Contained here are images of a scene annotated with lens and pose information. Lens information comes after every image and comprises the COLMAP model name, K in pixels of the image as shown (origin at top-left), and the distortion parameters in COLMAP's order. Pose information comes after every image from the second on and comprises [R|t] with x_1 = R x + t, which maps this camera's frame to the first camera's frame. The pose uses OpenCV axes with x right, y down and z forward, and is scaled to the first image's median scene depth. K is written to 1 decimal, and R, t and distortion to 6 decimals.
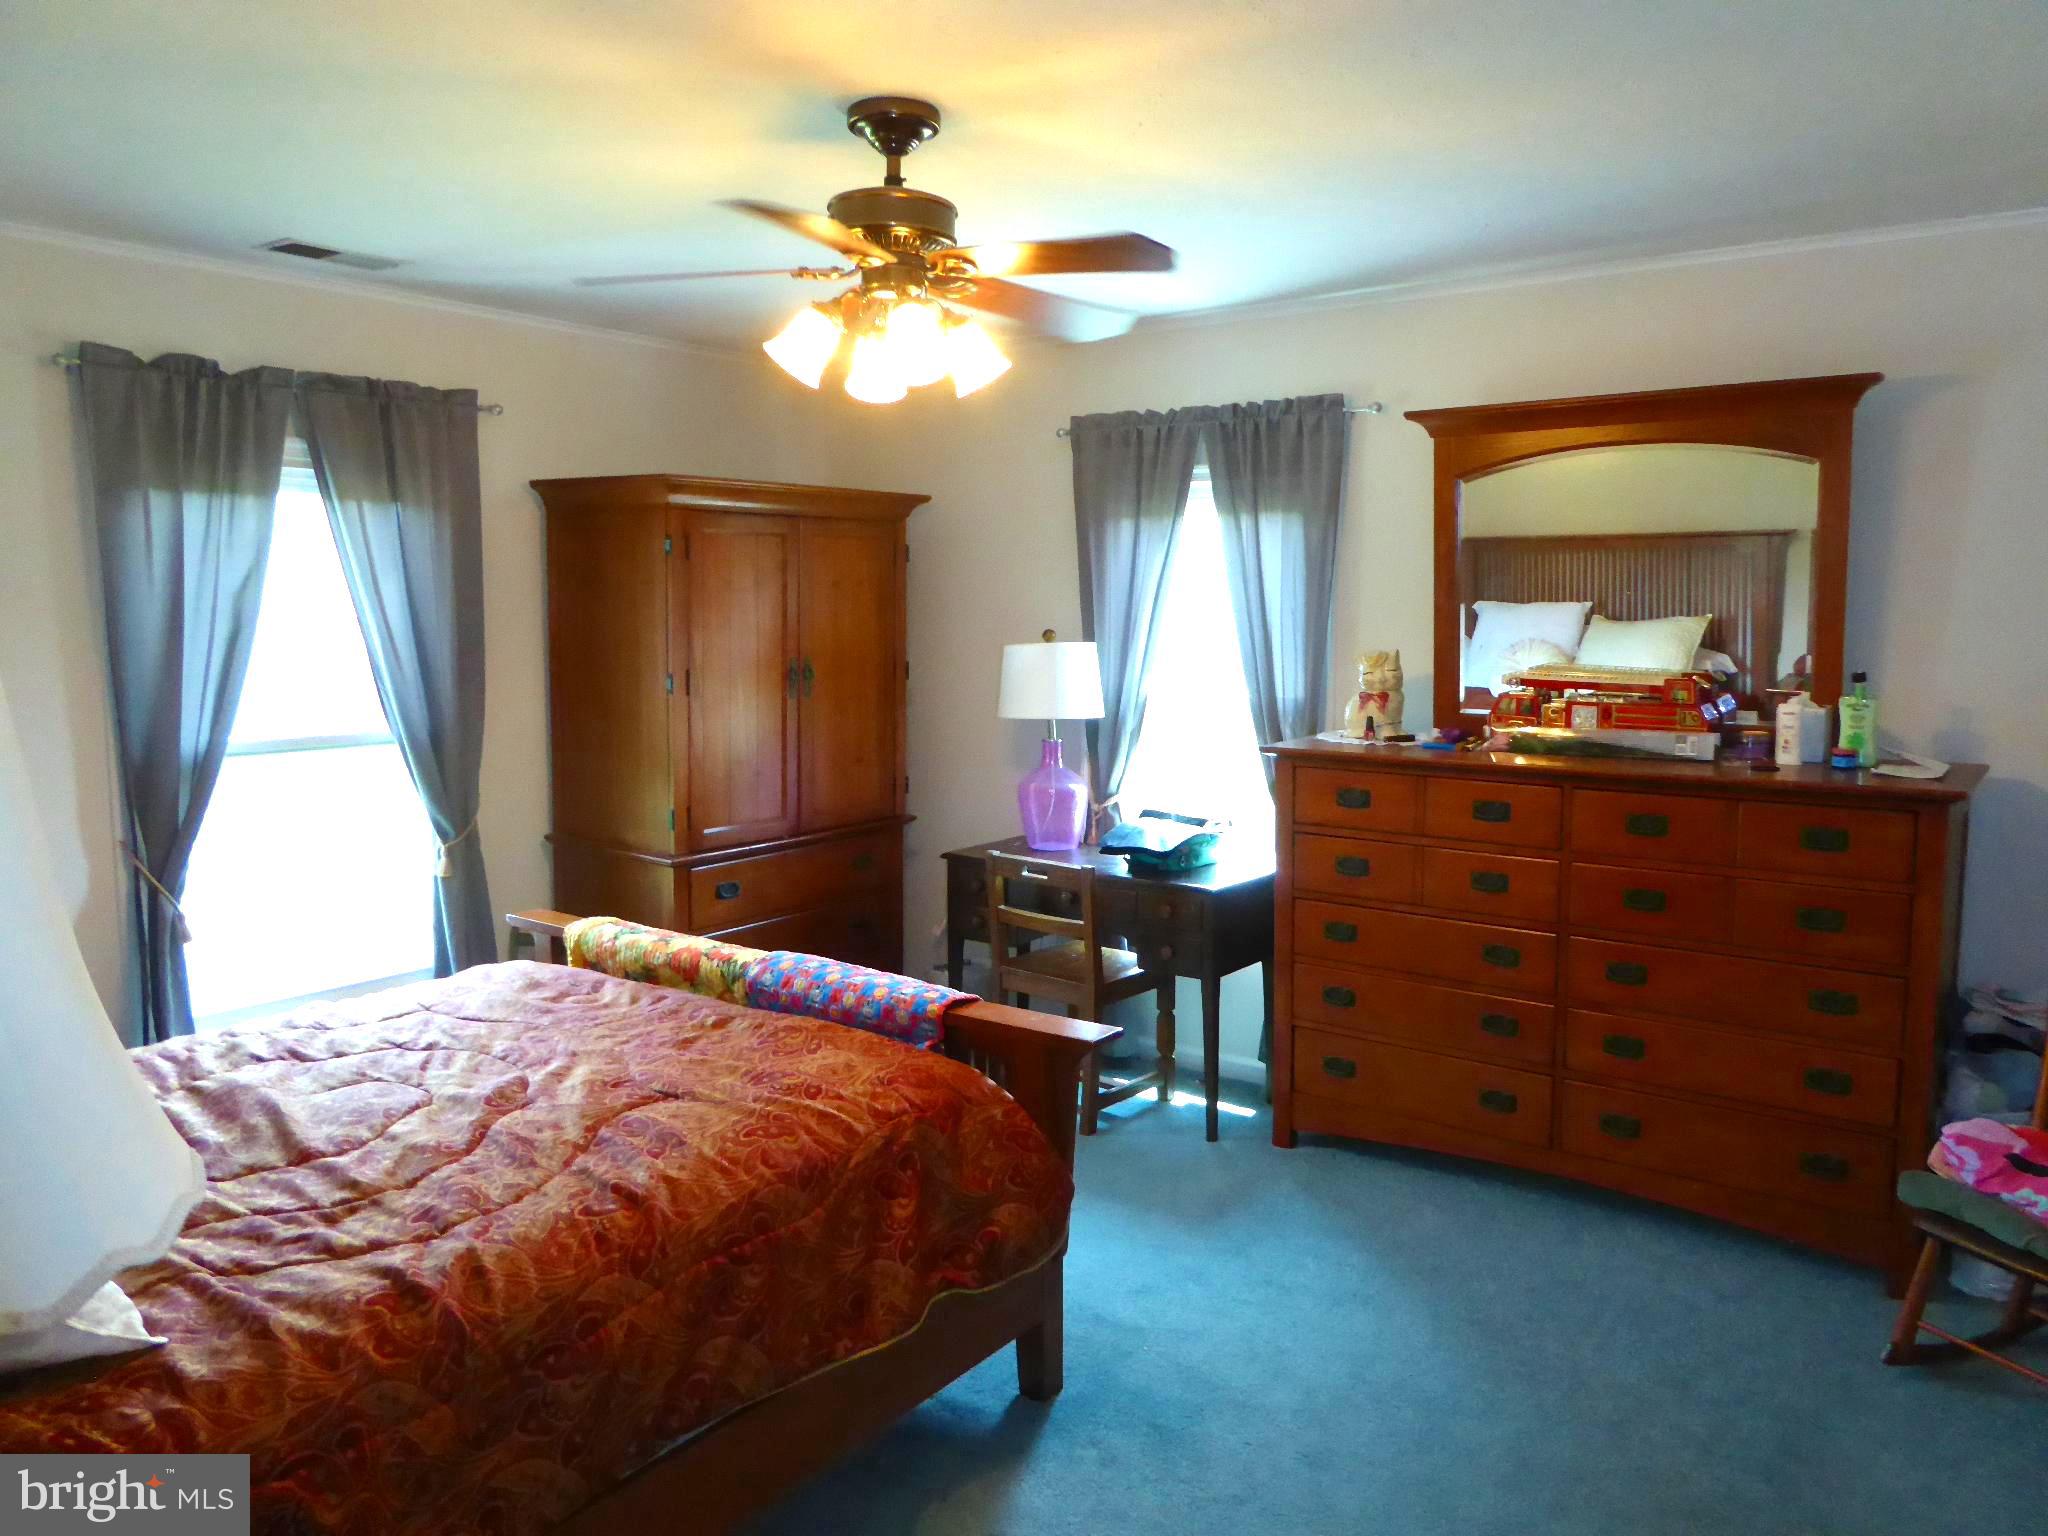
lens RADIAL K [[1453.5, 0, 1035.5], [0, 1453.5, 760.8], [0, 0, 1]] dist [-0.032309, 0.009044]
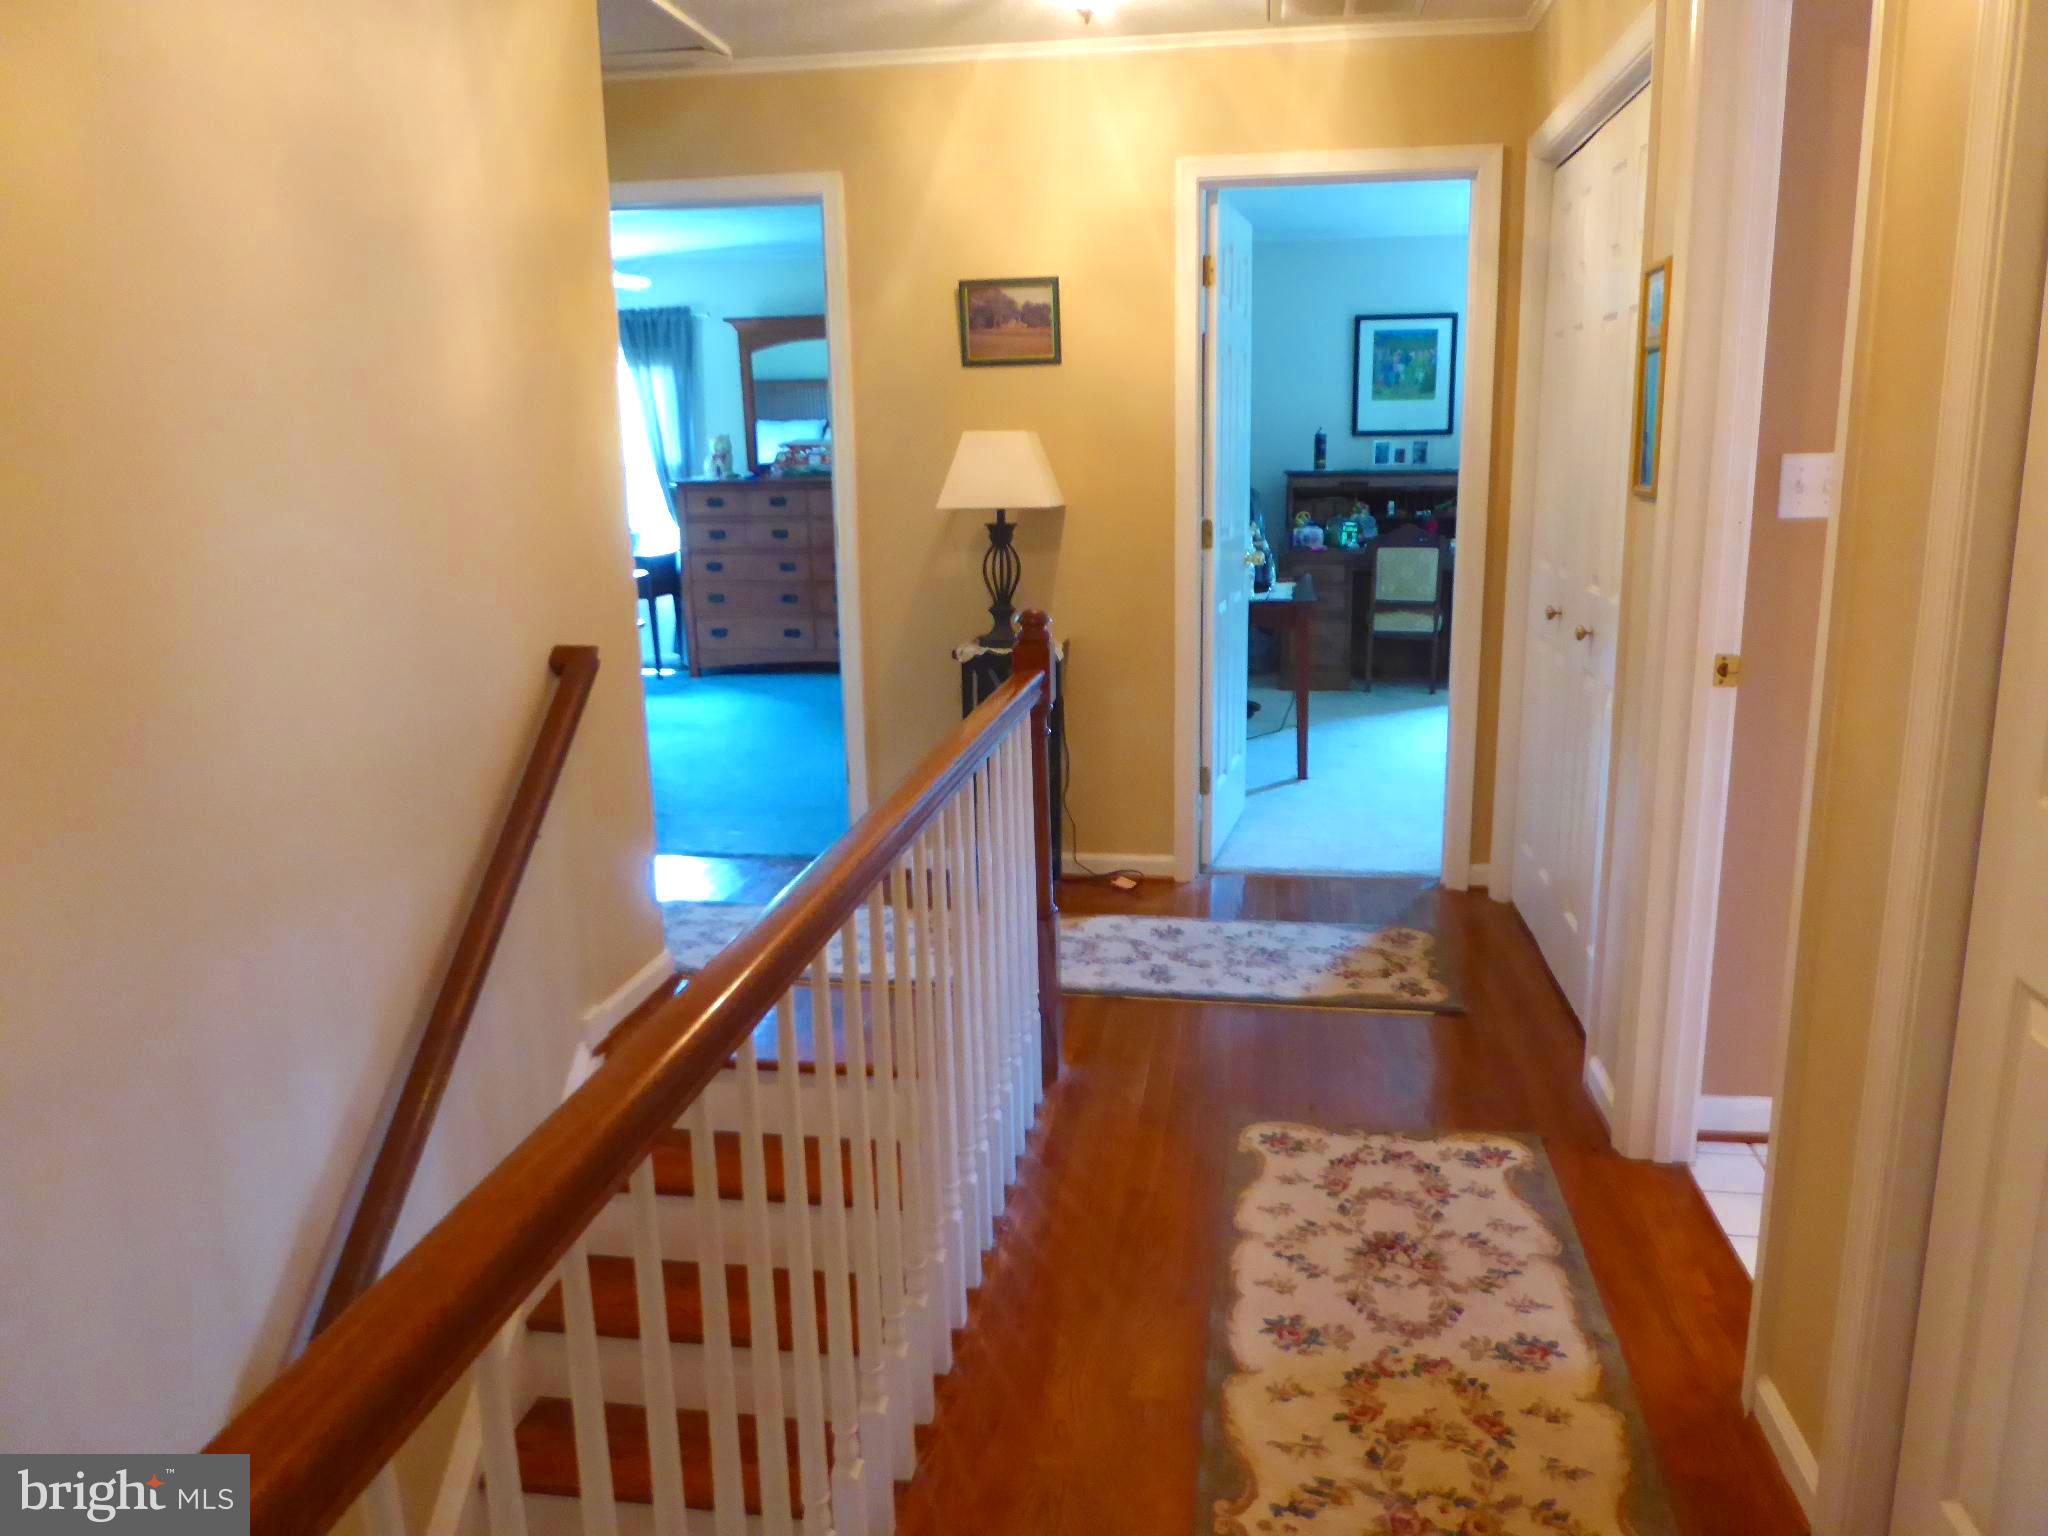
lens RADIAL K [[1453.5, 0, 1028.0], [0, 1453.5, 757.6], [0, 0, 1]] dist [-0.032309, 0.009044]
pose [[0.889011, -0.109651, 0.444563, -0.323355], [0.062731, 0.990915, 0.118963, 0.153885], [-0.453568, -0.077872, 0.887813, -1.016827]]
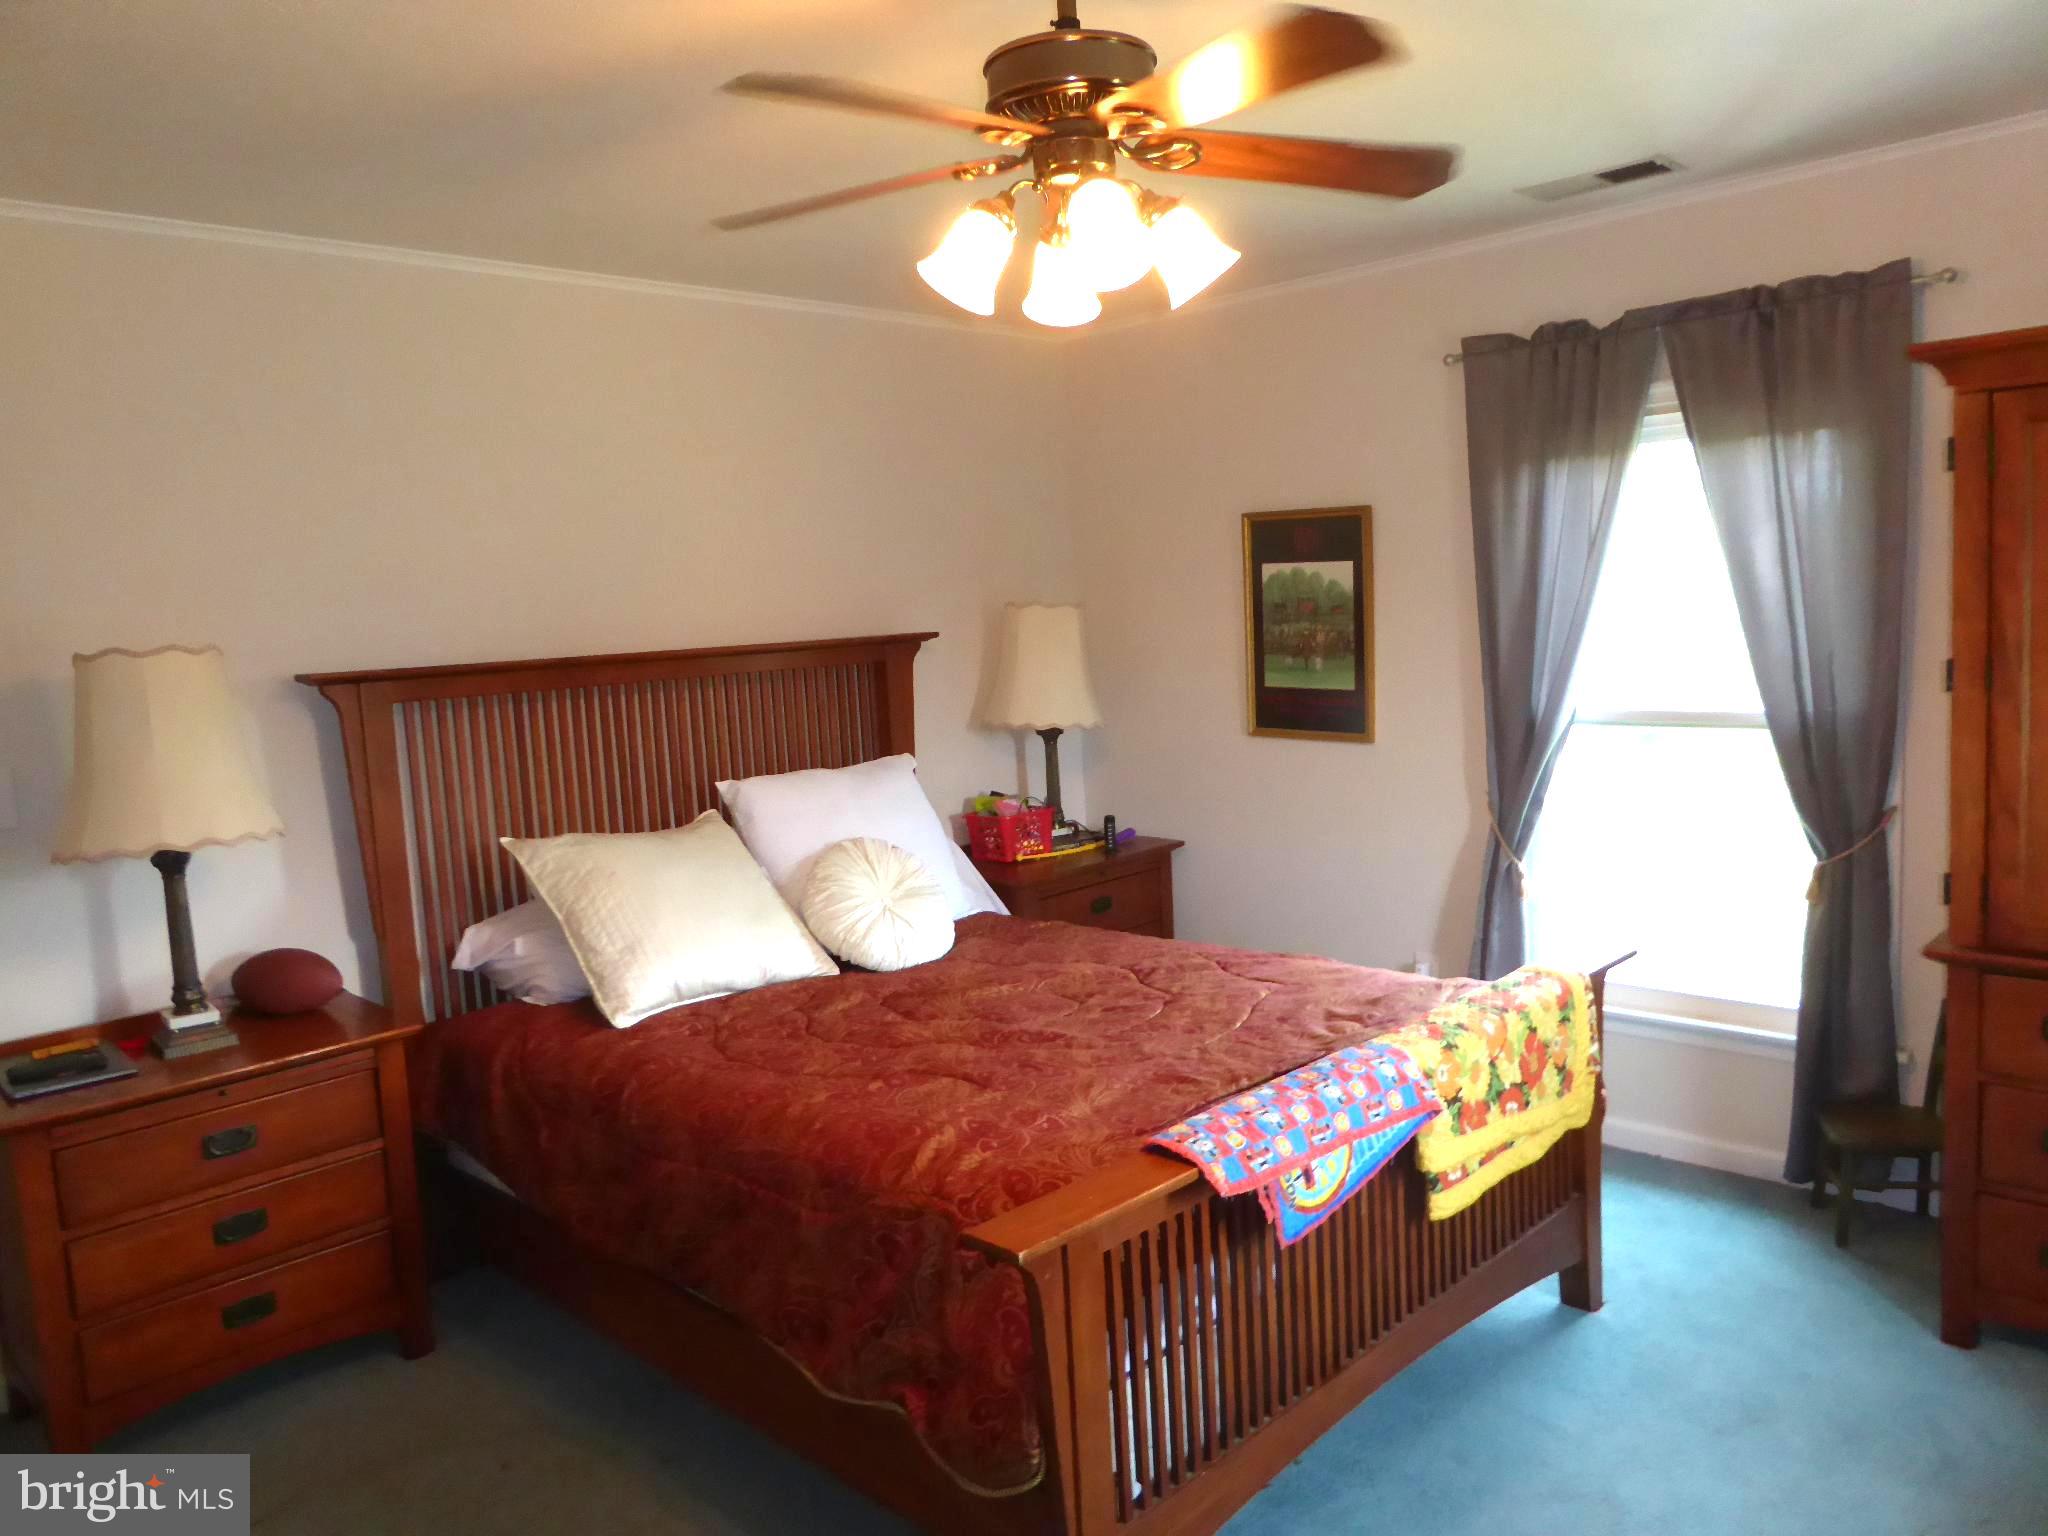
lens RADIAL K [[1453.5, 0, 1031.9], [0, 1453.5, 767.4], [0, 0, 1]] dist [-0.032309, 0.009044]
pose [[-0.142463, 0.119866, -0.982515, 0.682873], [-0.055584, 0.990105, 0.128851, -0.116298], [0.988238, 0.072968, -0.134391, 1.106395]]
